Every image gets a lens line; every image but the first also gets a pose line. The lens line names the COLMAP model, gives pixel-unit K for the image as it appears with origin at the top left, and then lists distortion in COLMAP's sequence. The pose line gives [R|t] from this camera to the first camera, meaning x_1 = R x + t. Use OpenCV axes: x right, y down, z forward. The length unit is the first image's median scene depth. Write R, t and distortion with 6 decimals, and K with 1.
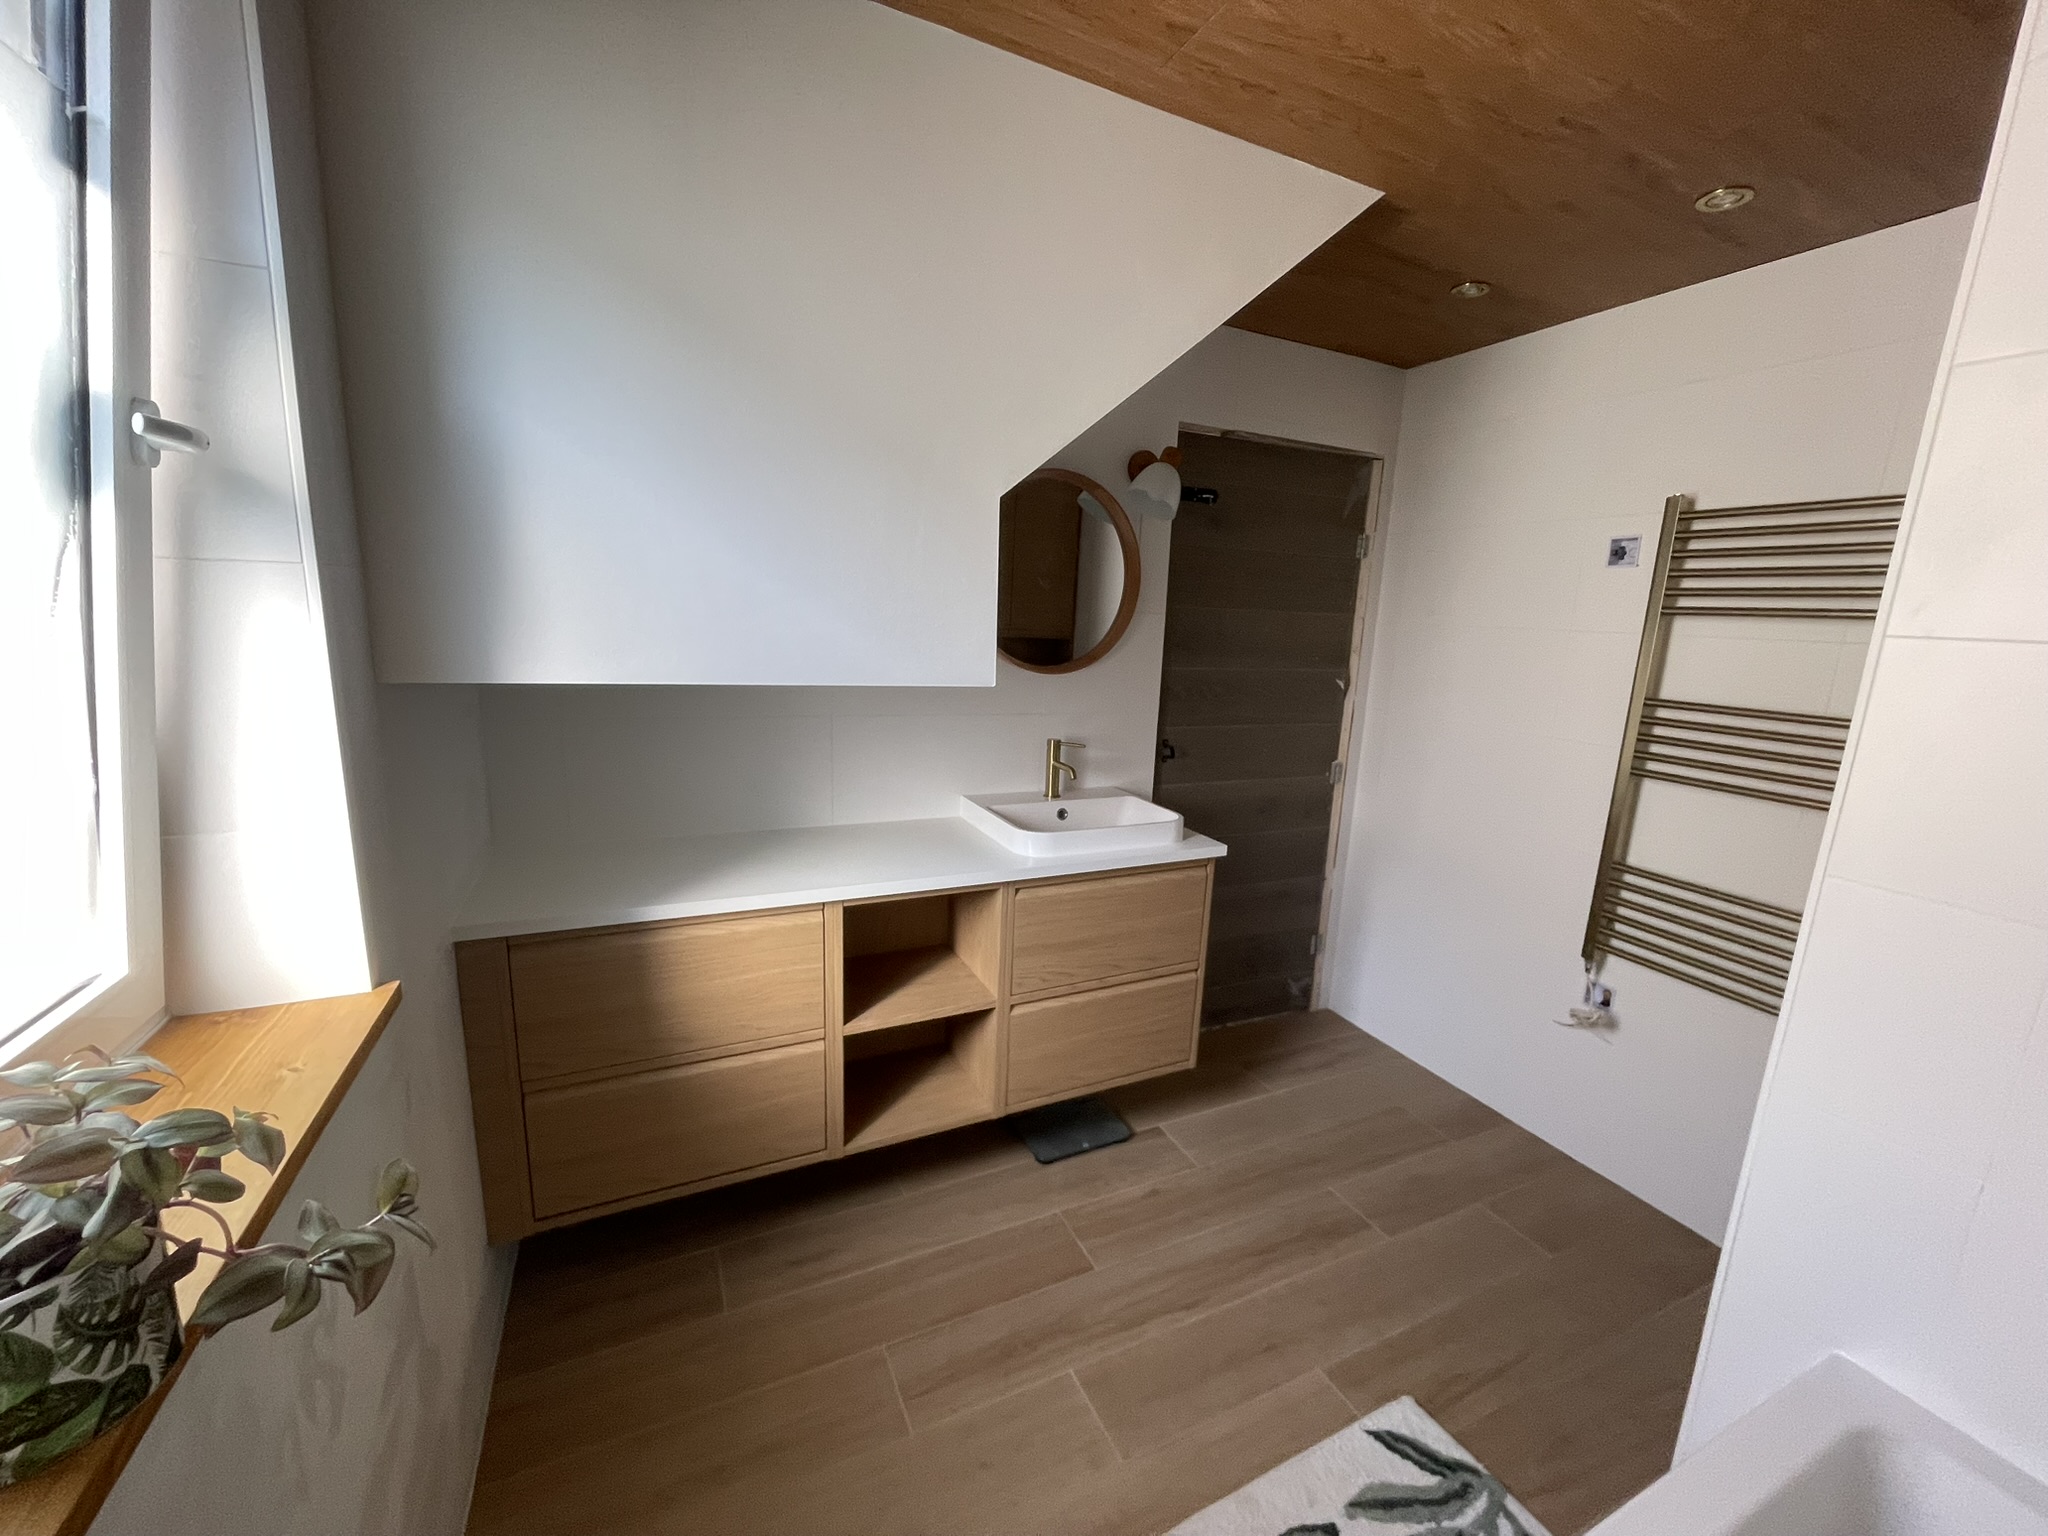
lens RADIAL K [[814.2, 0, 1060.5], [0, 814.2, 799.1], [0, 0, 1]] dist [-0.019311, -0.000105]
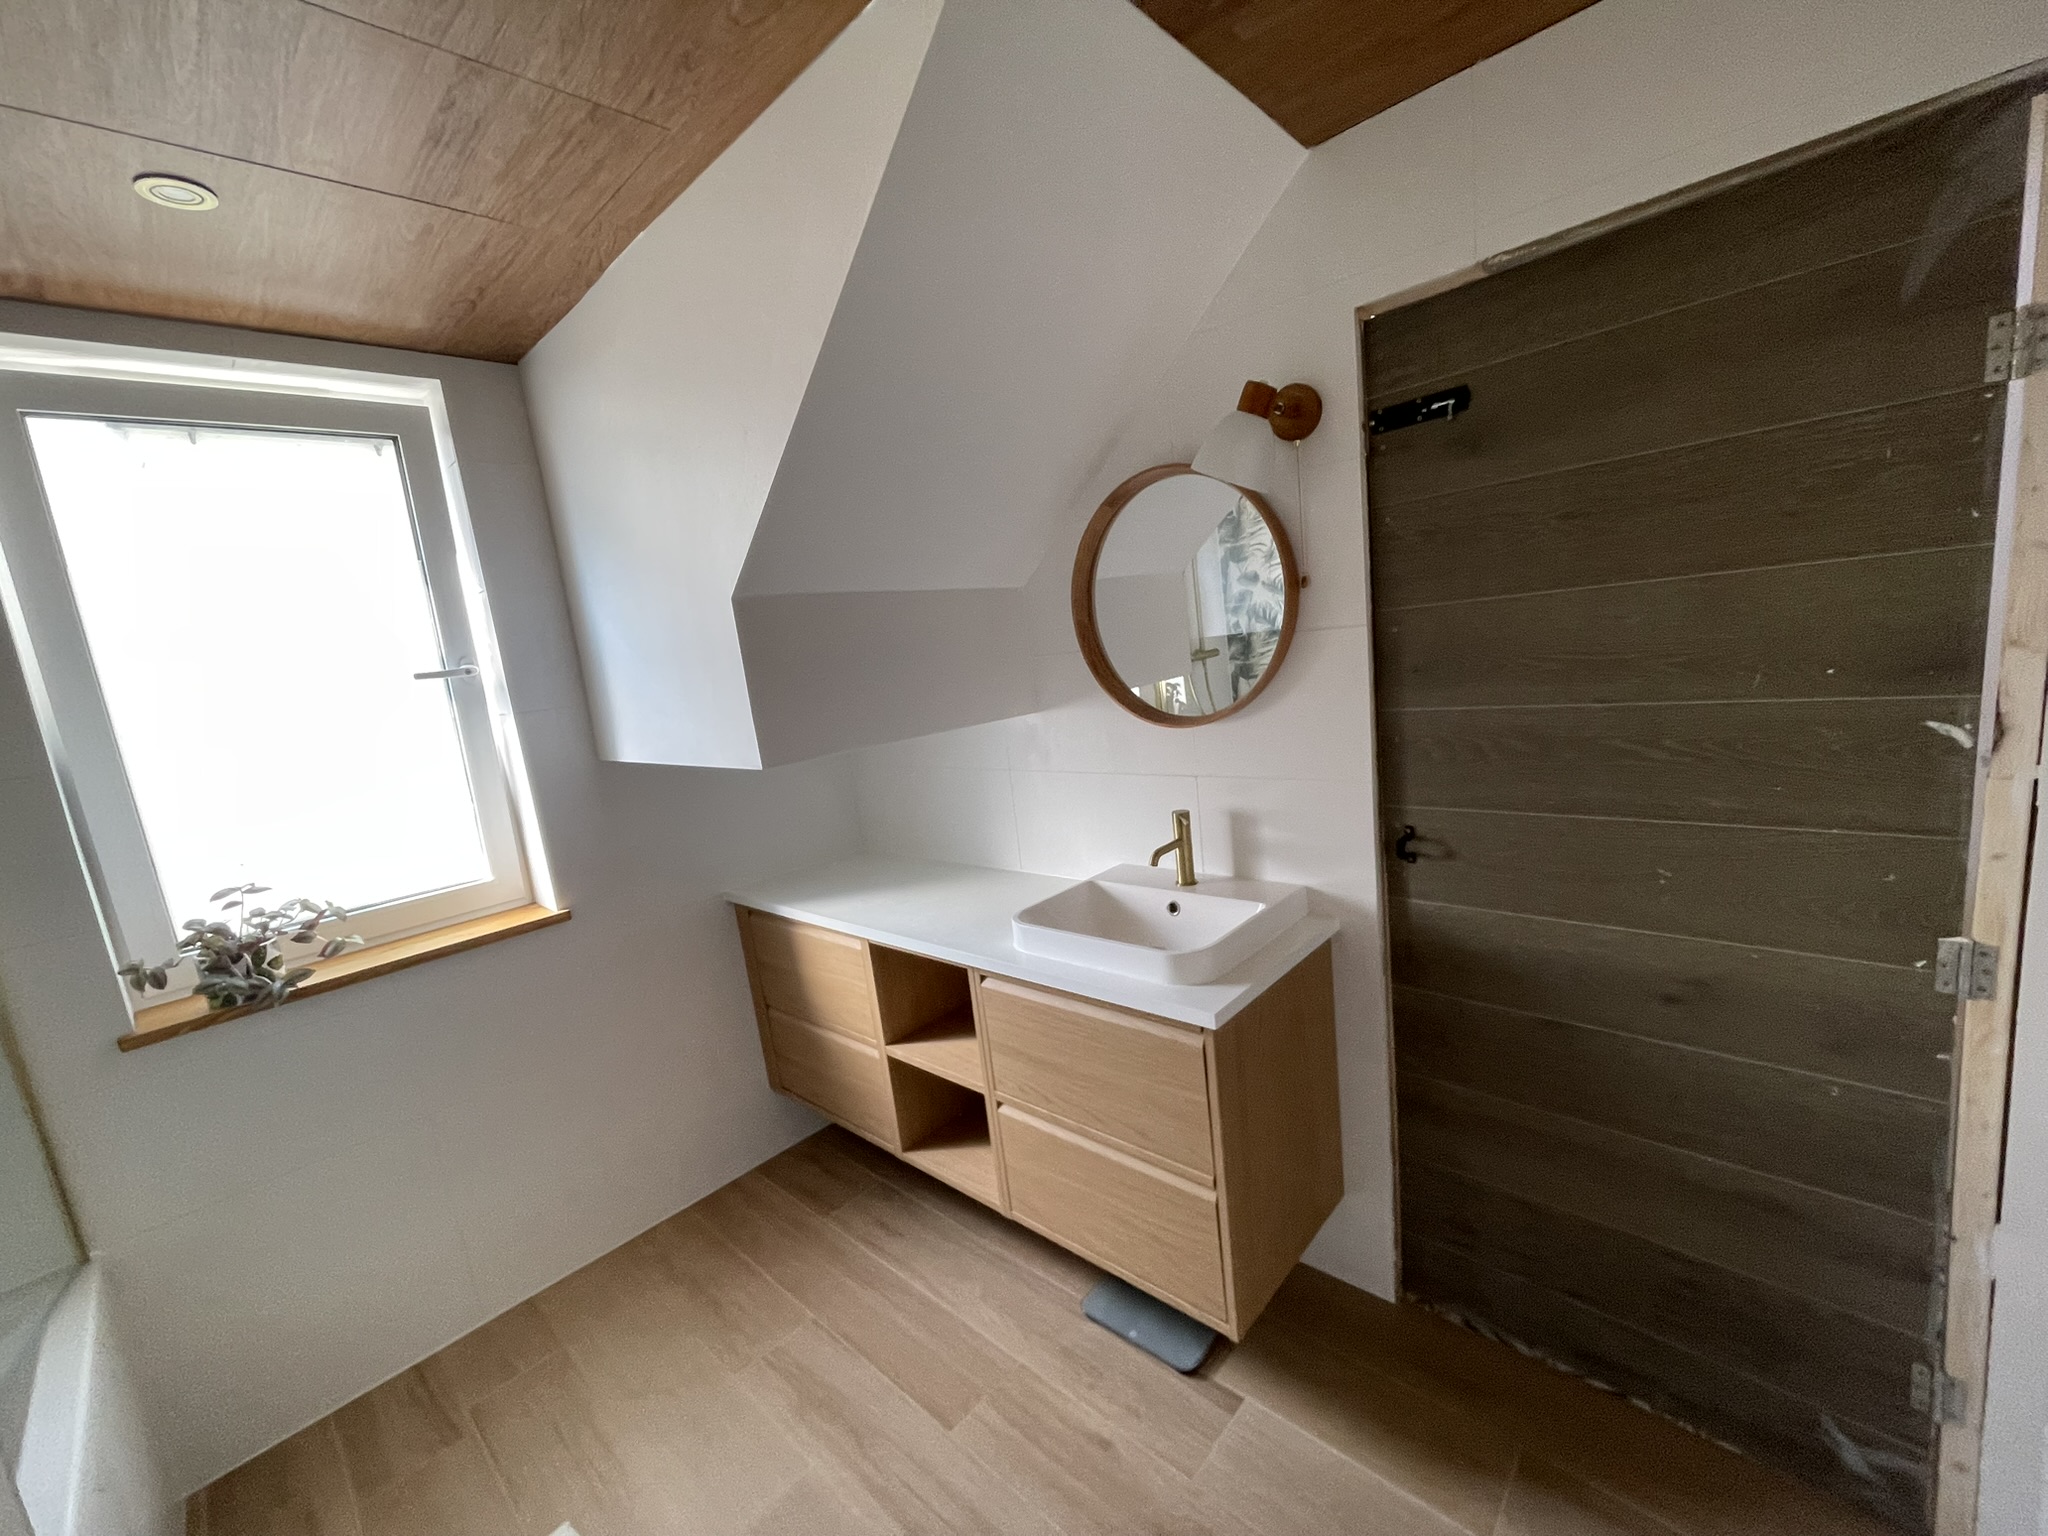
lens RADIAL K [[831.6, 0, 1054.5], [0, 831.6, 785.8], [0, 0, 1]] dist [0.000116, -0.000047]
pose [[0.358304, 0.081622, -0.930030, 0.717825], [-0.077474, 0.995335, 0.057506, -0.140269], [0.930385, 0.051449, 0.362956, 0.625449]]
